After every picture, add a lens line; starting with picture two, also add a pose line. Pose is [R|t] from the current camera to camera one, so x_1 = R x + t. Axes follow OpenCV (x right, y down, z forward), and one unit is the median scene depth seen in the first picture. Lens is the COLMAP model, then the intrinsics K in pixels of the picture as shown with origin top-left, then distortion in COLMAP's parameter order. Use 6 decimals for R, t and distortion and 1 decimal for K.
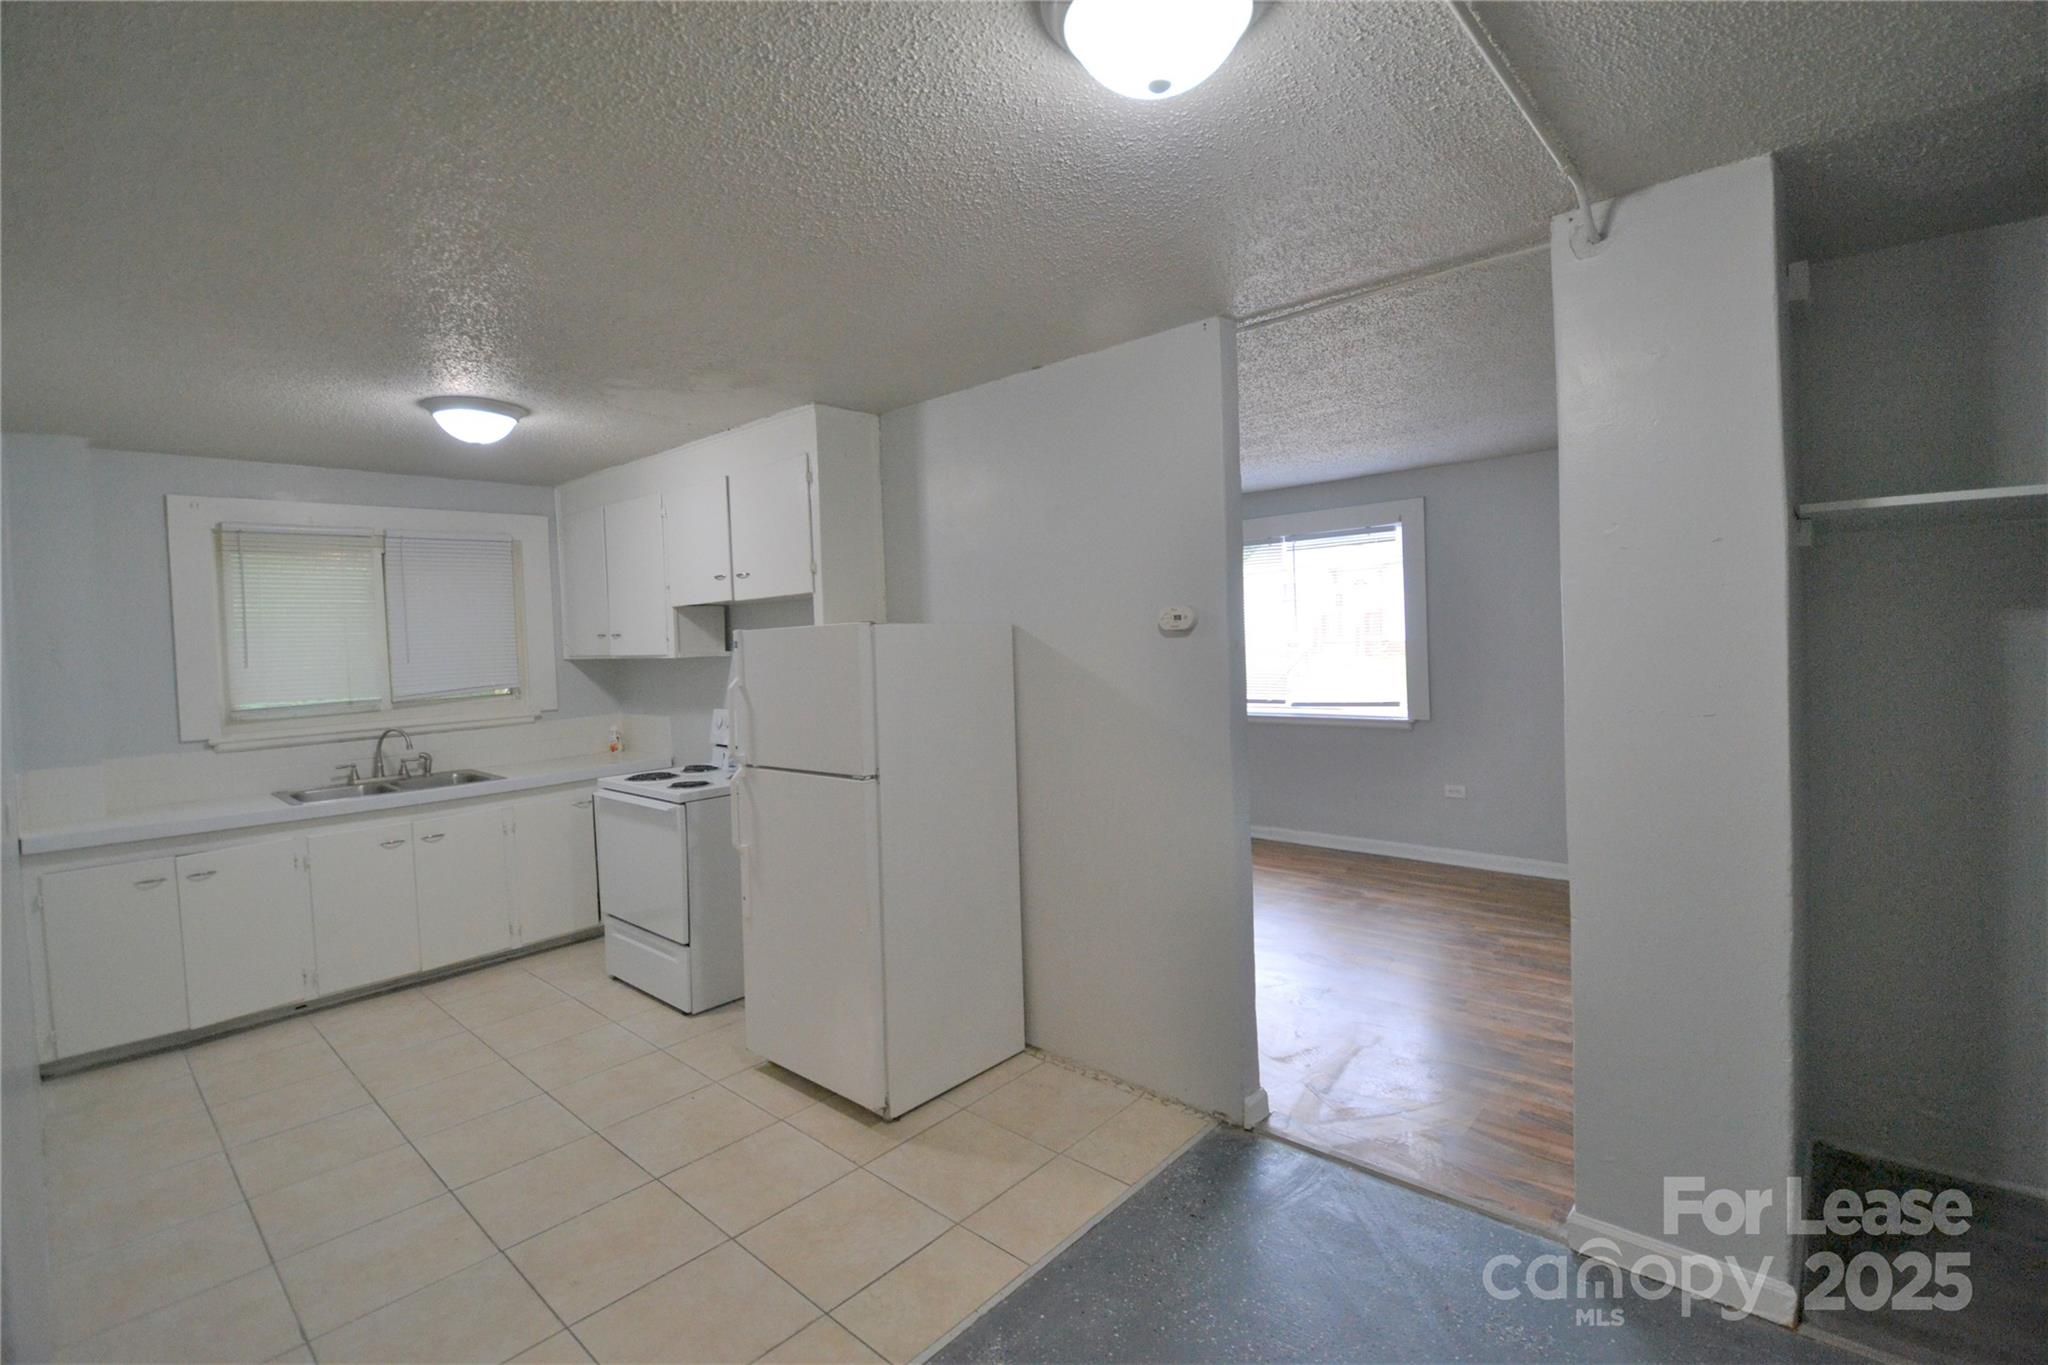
lens RADIAL K [[913.6, 0, 1035.2], [0, 913.6, 656.0], [0, 0, 1]] dist [0.024080, -0.027840]
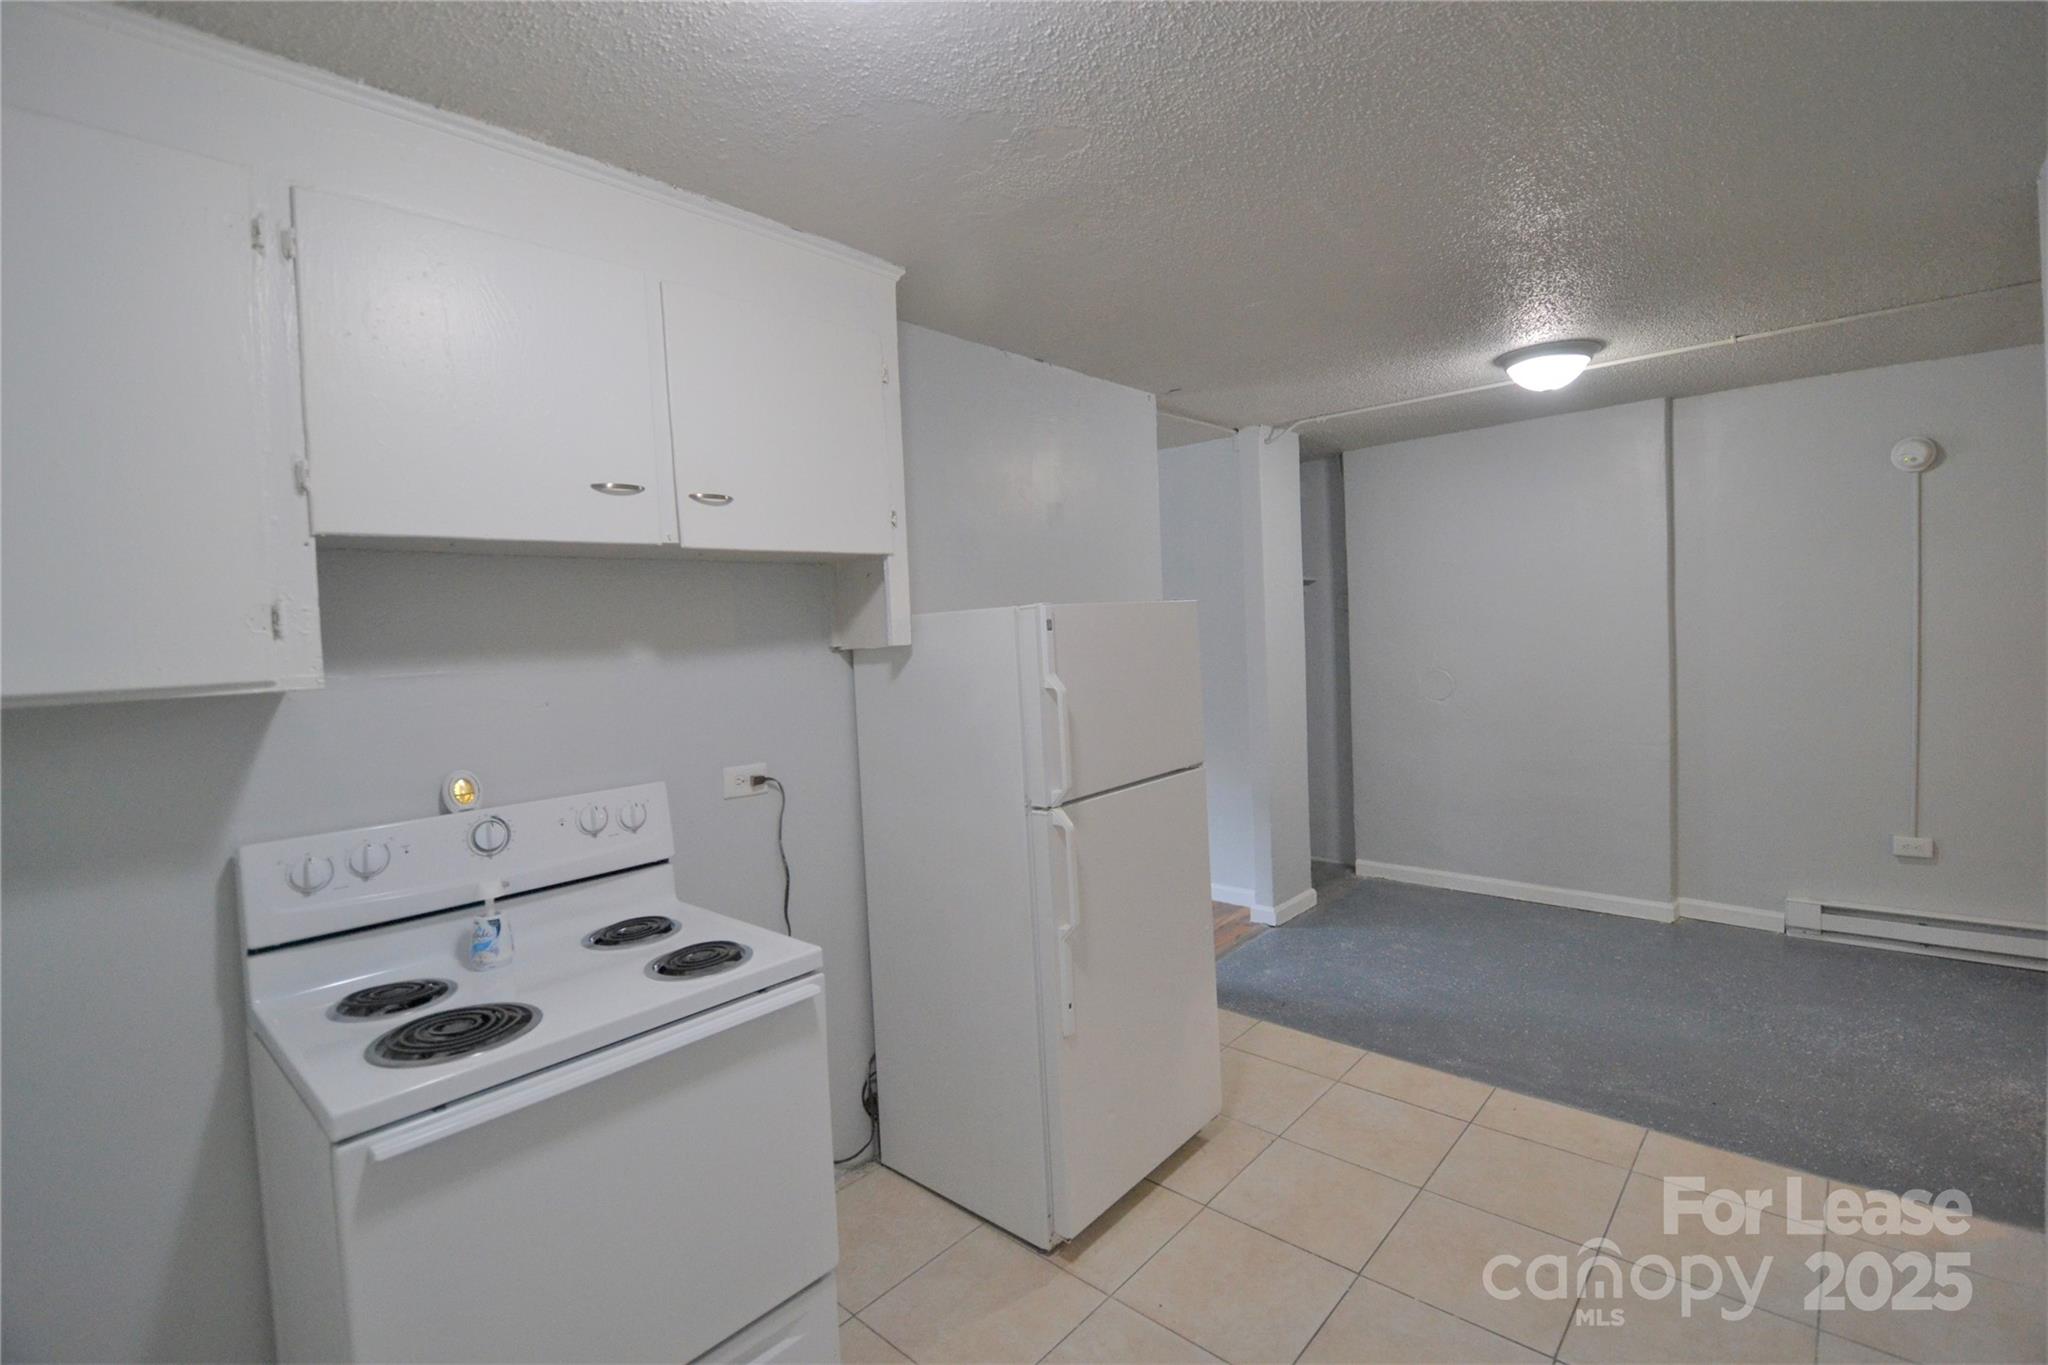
lens RADIAL K [[913.6, 0, 1035.2], [0, 913.6, 656.0], [0, 0, 1]] dist [0.024080, -0.027840]
pose [[-0.004387, 0.002788, 0.999986, -0.785037], [0.067437, 0.997720, -0.002486, 0.009024], [-0.997714, 0.067425, -0.004565, 0.807971]]
